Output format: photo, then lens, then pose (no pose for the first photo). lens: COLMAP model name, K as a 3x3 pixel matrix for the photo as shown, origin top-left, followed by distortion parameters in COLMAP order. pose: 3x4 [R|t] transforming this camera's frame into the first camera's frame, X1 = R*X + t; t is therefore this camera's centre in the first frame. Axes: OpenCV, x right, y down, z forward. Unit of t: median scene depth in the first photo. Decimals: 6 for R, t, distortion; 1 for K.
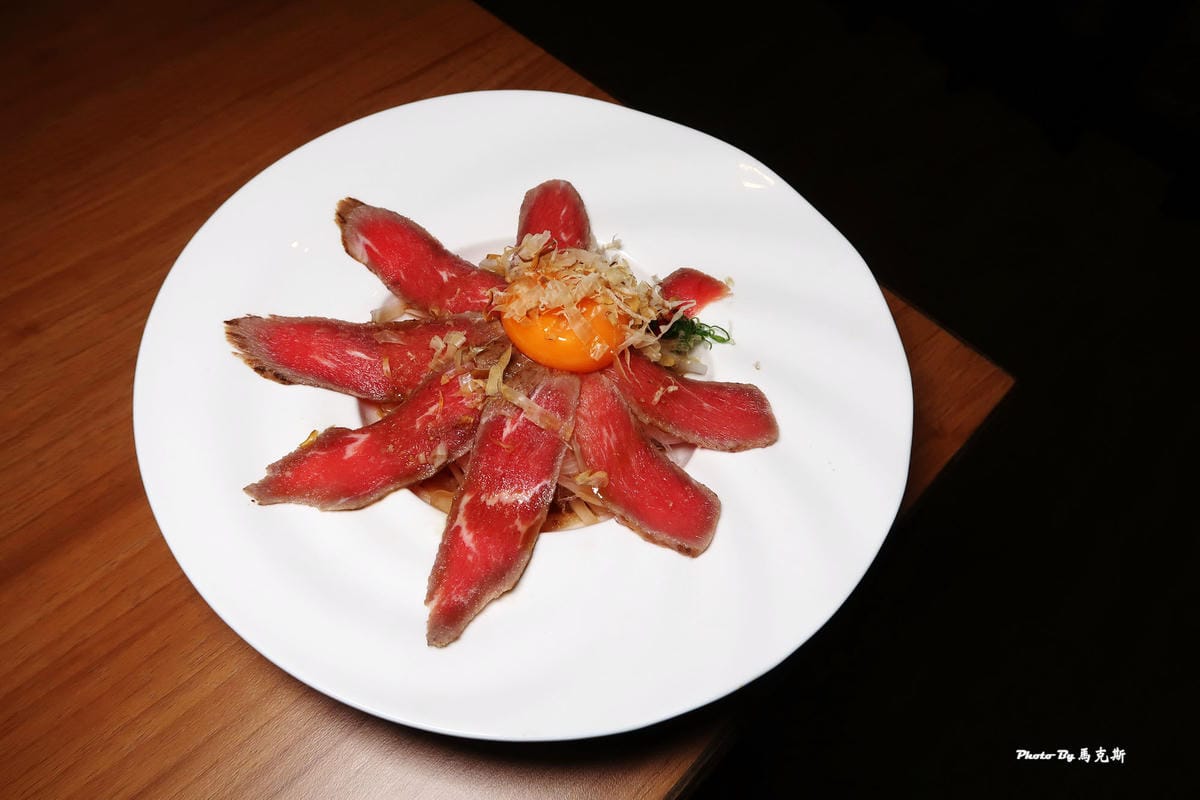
lens RADIAL K [[829.6, 0, 600.0], [0, 829.6, 400.0], [0, 0, 1]] dist [-0.019170, 0.004235]
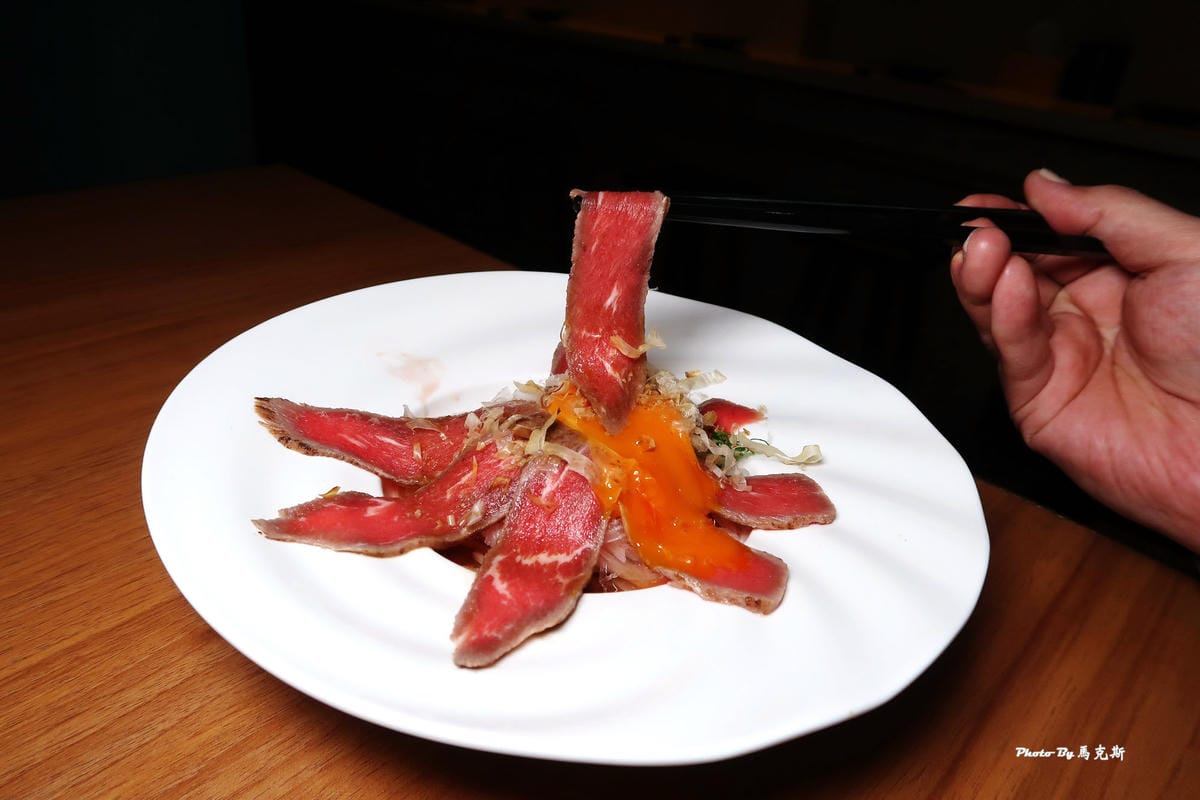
lens RADIAL K [[829.6, 0, 600.0], [0, 829.6, 400.0], [0, 0, 1]] dist [-0.019170, 0.004235]
pose [[0.999585, 0.013163, 0.025607, -0.078624], [0.000691, 0.878154, -0.478378, 0.390906], [-0.028783, 0.478197, 0.877781, 0.143800]]
